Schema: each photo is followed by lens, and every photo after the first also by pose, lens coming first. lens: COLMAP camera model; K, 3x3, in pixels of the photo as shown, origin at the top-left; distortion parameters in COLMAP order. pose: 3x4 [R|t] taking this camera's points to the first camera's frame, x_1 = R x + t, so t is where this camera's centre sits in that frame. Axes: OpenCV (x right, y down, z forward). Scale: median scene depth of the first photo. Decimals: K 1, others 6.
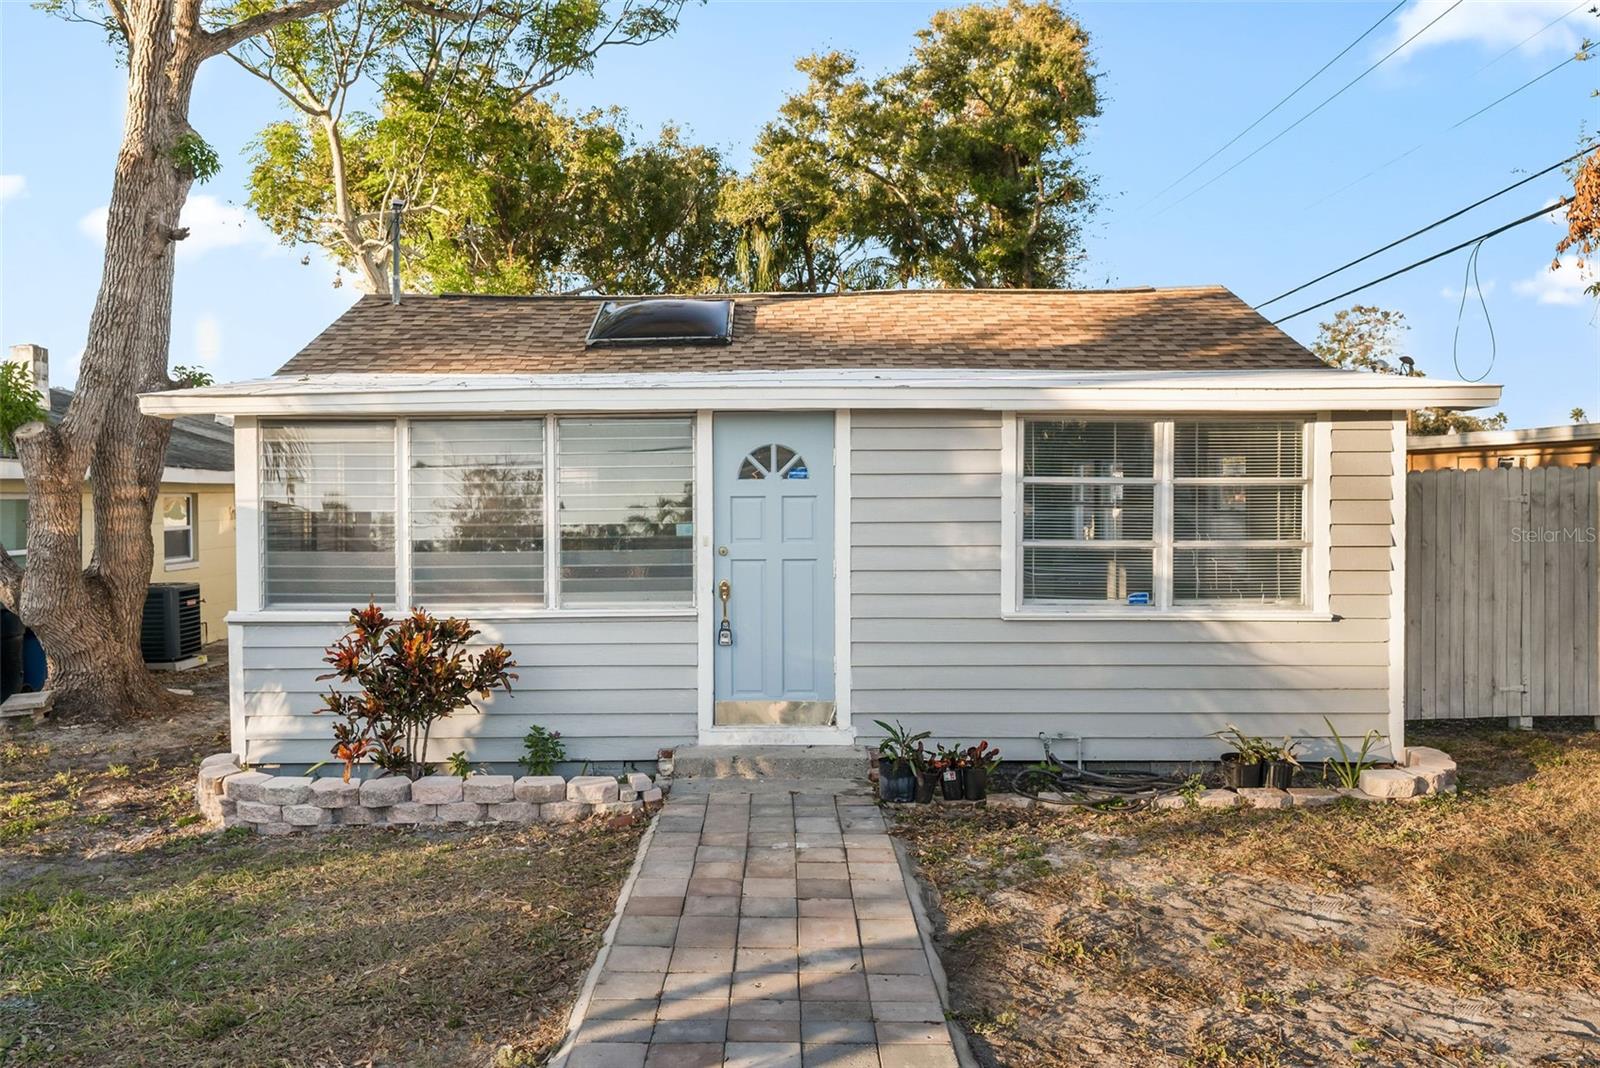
lens RADIAL K [[1043.2, 0, 797.3], [0, 1043.2, 545.0], [0, 0, 1]] dist [-0.005945, 0.004666]
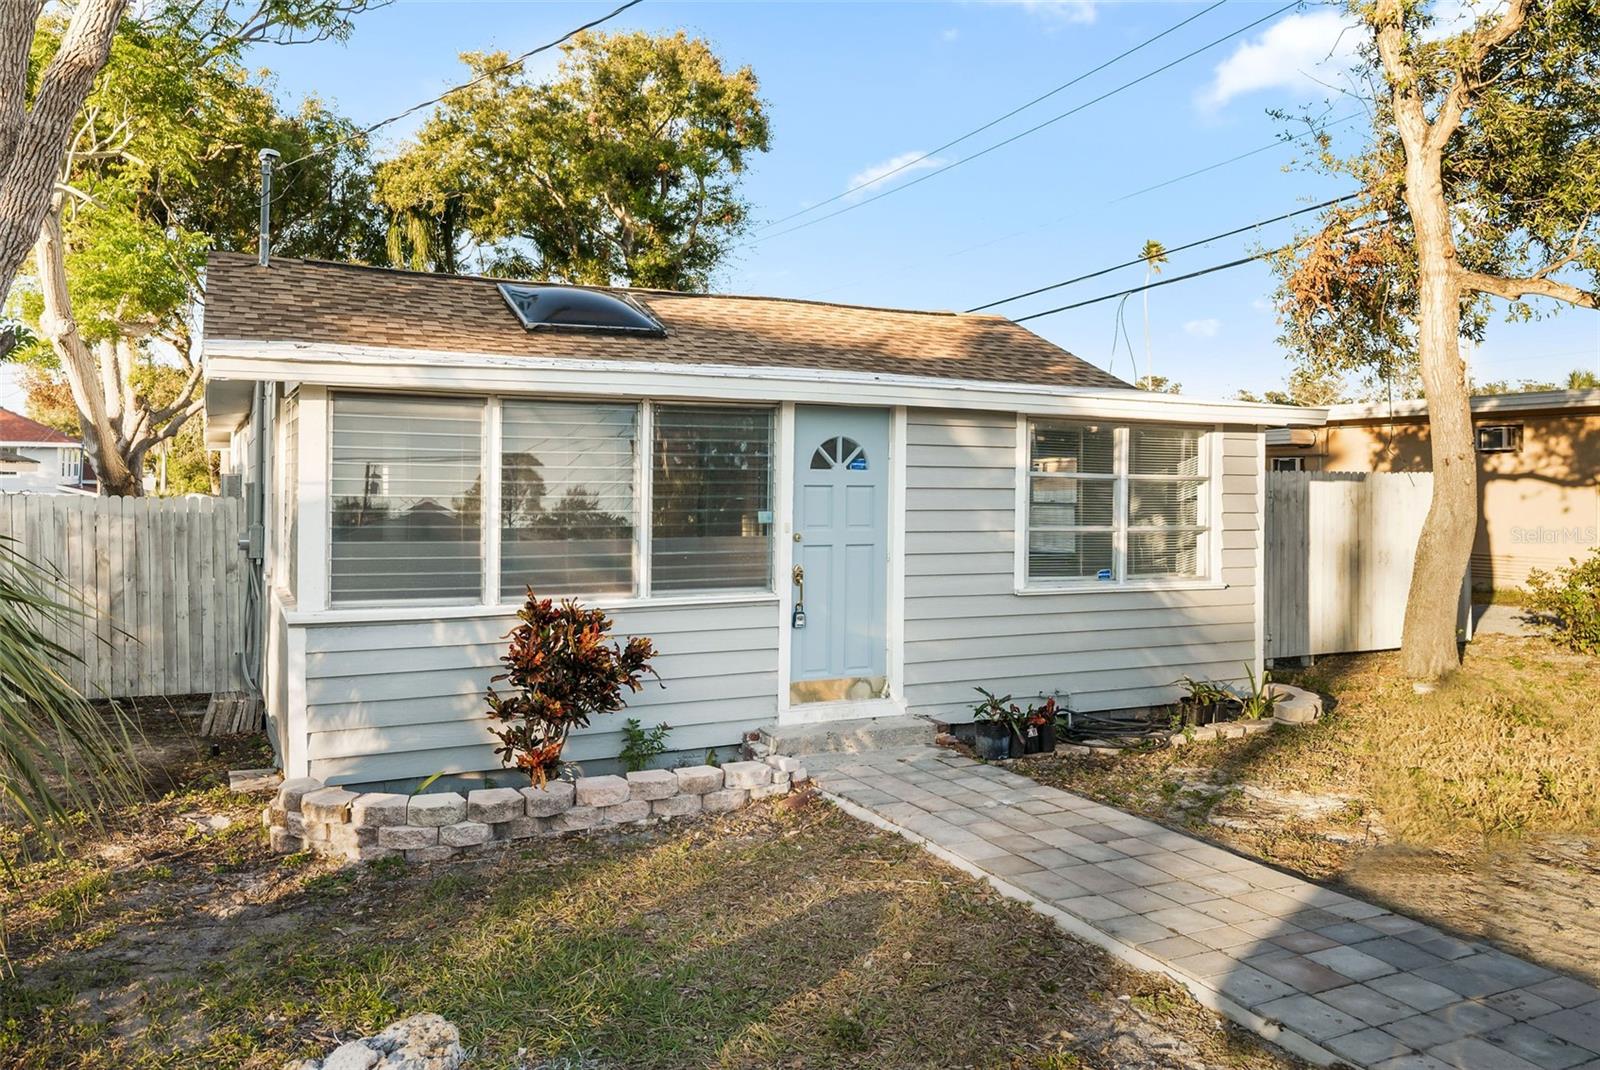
lens RADIAL K [[985.4, 0, 800.3], [0, 985.4, 518.4], [0, 0, 1]] dist [-0.003389, -0.002397]
pose [[0.926098, -0.001156, 0.377281, -0.440519], [0.008185, 0.999822, -0.017027, 0.003580], [-0.377194, 0.018857, 0.925942, 0.085132]]
